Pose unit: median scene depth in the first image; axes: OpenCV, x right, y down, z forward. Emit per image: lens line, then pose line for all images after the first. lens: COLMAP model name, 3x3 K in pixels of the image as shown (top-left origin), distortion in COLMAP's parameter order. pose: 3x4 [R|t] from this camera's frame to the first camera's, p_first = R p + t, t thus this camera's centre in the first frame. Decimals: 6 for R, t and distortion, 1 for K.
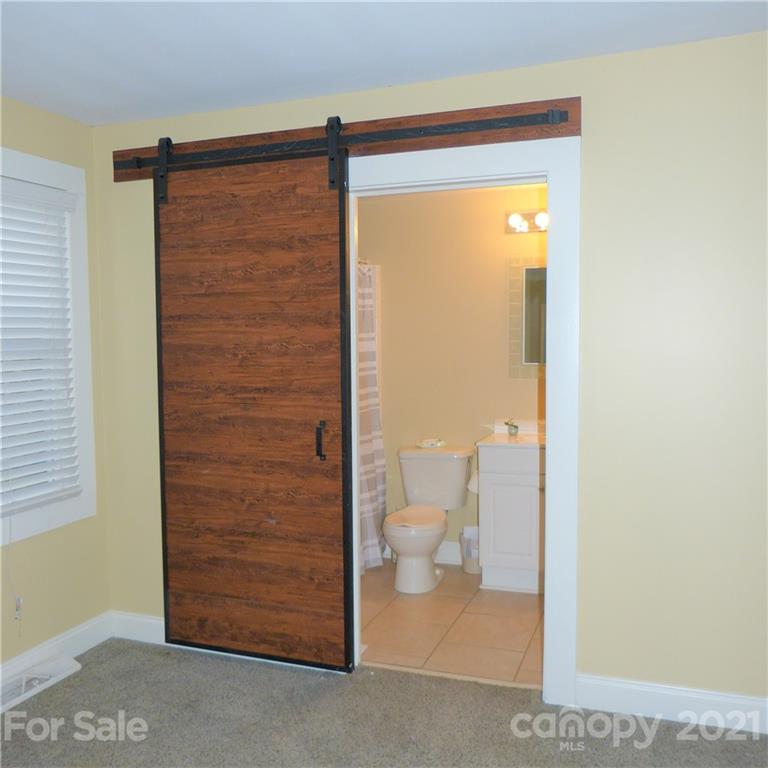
lens RADIAL K [[763.1, 0, 363.5], [0, 763.1, 383.1], [0, 0, 1]] dist [-0.039522, 0.017471]
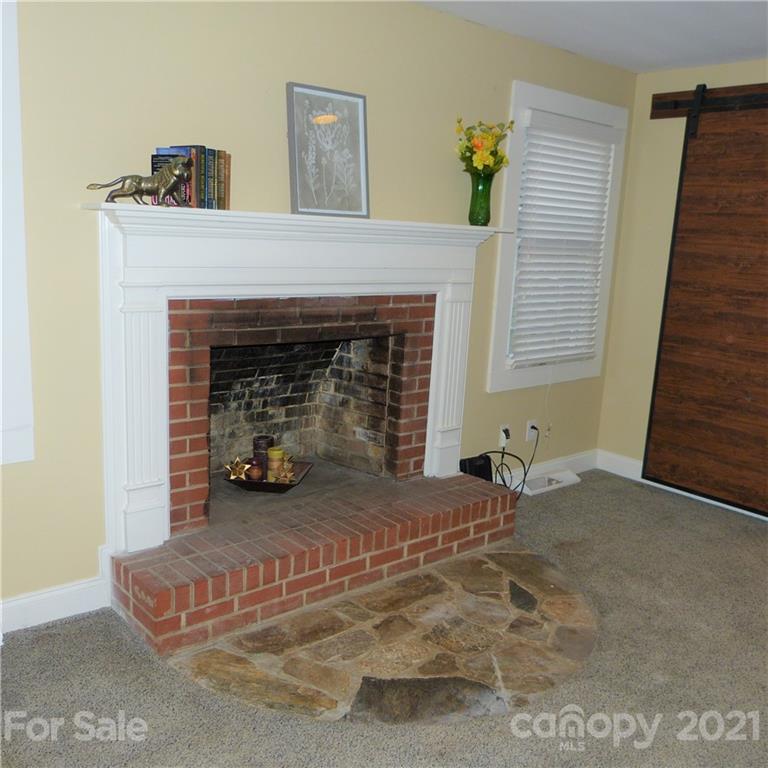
lens RADIAL K [[763.8, 0, 382.1], [0, 763.8, 386.7], [0, 0, 1]] dist [-0.025392, 0.002393]
pose [[0.880243, 0.151183, -0.449795, -0.088850], [-0.090239, 0.983924, 0.154115, 0.021360], [0.465863, -0.095070, 0.879735, -0.388835]]
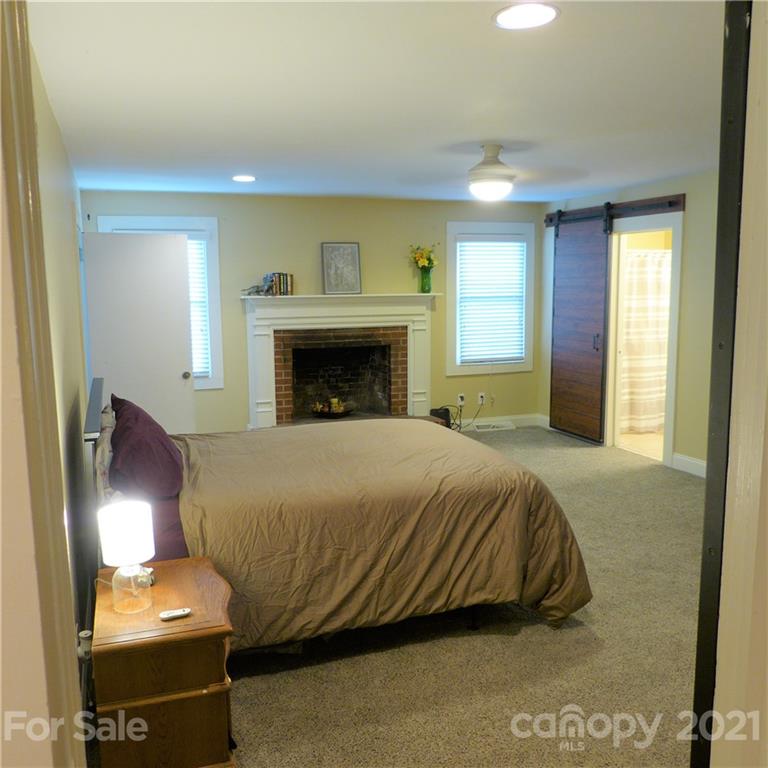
lens RADIAL K [[763.8, 0, 382.1], [0, 763.8, 386.7], [0, 0, 1]] dist [-0.025392, 0.002393]
pose [[0.658896, 0.109332, -0.744246, 1.185899], [-0.043489, 0.993263, 0.107412, -0.010968], [0.750975, -0.038407, 0.659212, -0.976383]]
